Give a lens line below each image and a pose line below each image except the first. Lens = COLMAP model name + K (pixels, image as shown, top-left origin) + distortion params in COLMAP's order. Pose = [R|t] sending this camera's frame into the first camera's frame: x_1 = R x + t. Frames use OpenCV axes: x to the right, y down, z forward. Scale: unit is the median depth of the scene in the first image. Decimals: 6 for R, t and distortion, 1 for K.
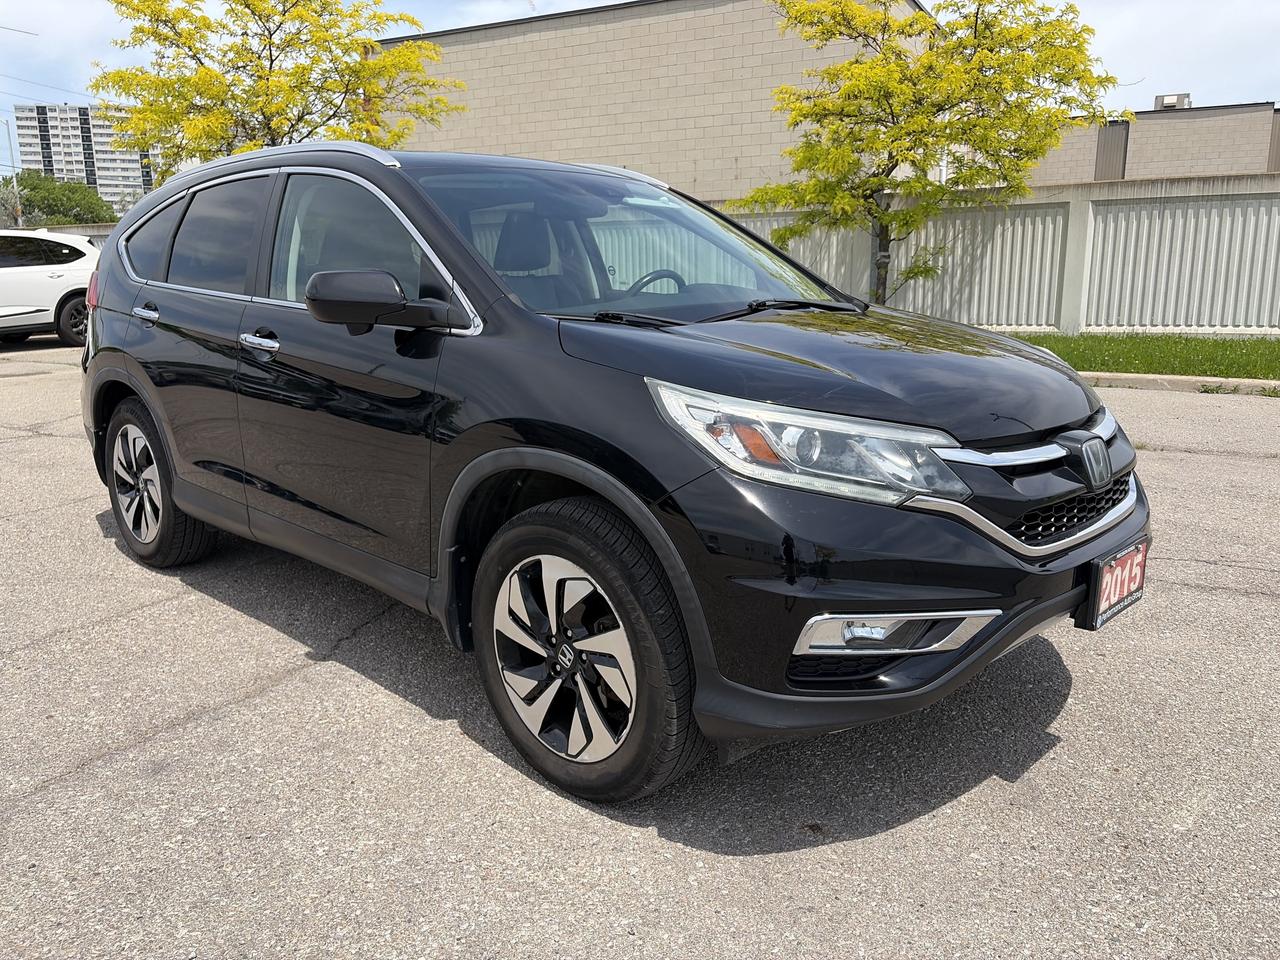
lens RADIAL K [[979.6, 0, 640.0], [0, 979.6, 480.0], [0, 0, 1]] dist [0.029566, -0.013838]
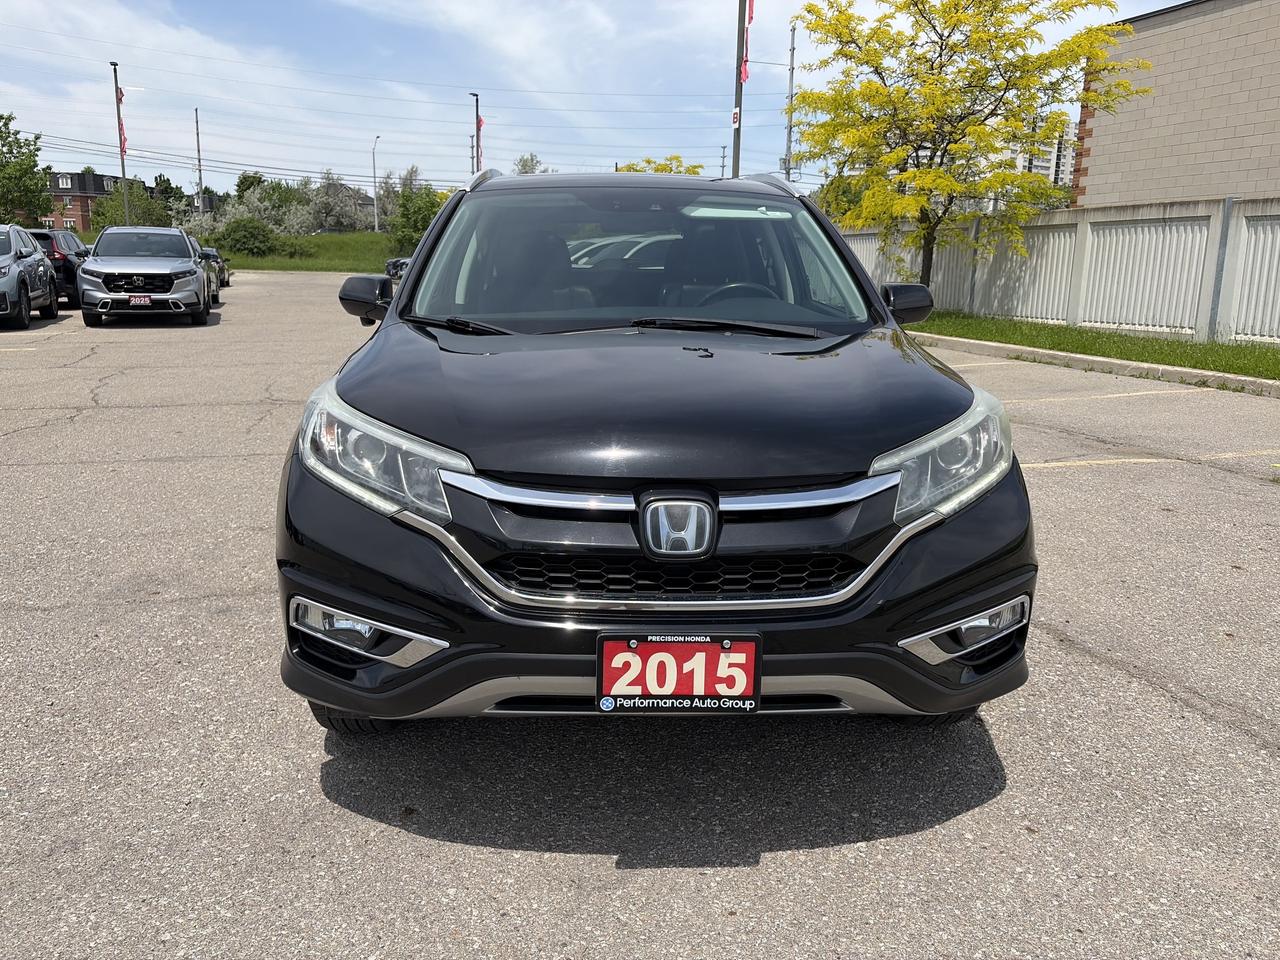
lens RADIAL K [[987.0, 0, 640.0], [0, 987.0, 480.0], [0, 0, 1]] dist [0.049523, -0.060487]
pose [[0.716214, 0.164821, -0.678138, 0.892591], [-0.164536, 0.984198, 0.065435, -0.095856], [0.678208, 0.064713, 0.732016, 0.314269]]
